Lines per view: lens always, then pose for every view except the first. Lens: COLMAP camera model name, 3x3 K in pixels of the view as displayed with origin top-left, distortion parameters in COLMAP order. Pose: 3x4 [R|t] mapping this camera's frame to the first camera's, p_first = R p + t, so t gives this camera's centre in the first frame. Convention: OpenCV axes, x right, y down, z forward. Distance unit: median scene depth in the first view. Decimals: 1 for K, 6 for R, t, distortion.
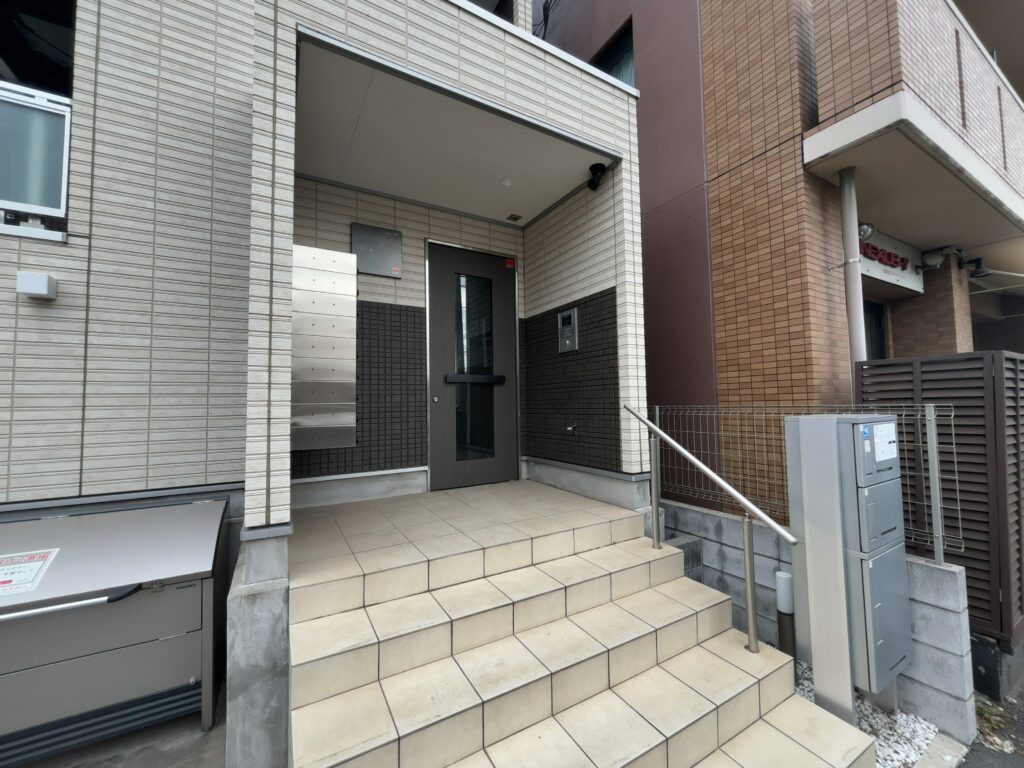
lens RADIAL K [[408.3, 0, 514.9], [0, 408.3, 382.1], [0, 0, 1]] dist [-0.007657, 0.001099]
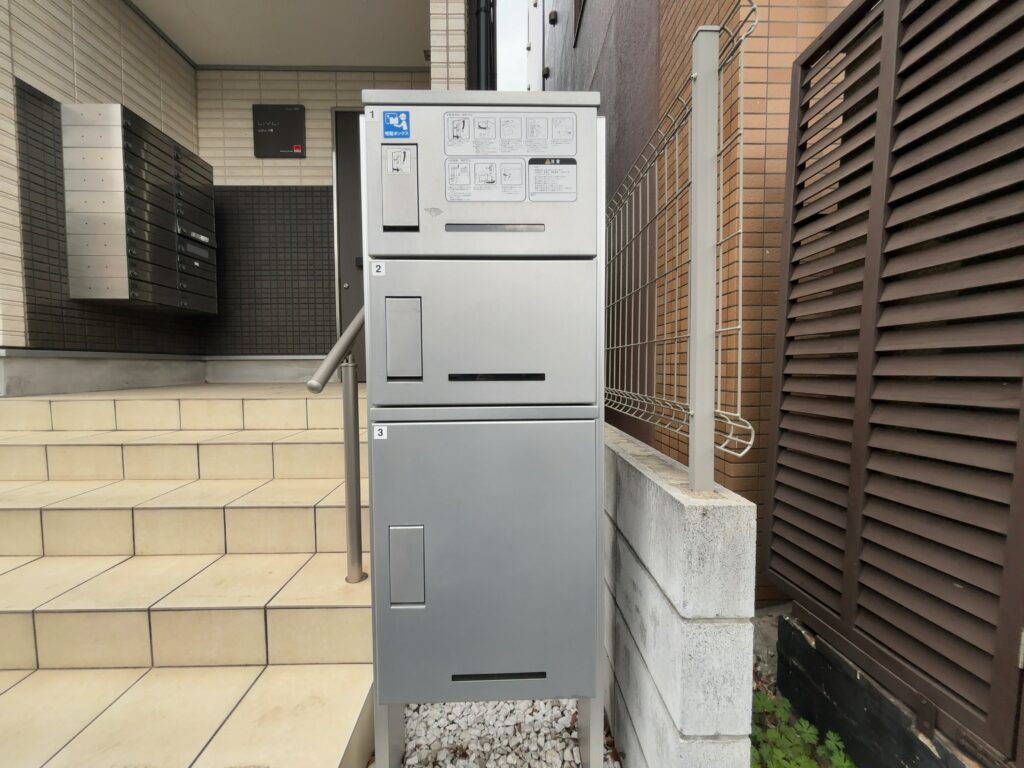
lens RADIAL K [[408.3, 0, 511.0], [0, 408.3, 384.5], [0, 0, 1]] dist [-0.007657, 0.001099]
pose [[0.873487, 0.032852, -0.485737, 0.665531], [0.018210, 0.994818, 0.100030, 0.202119], [0.486506, -0.096221, 0.868362, 0.390315]]
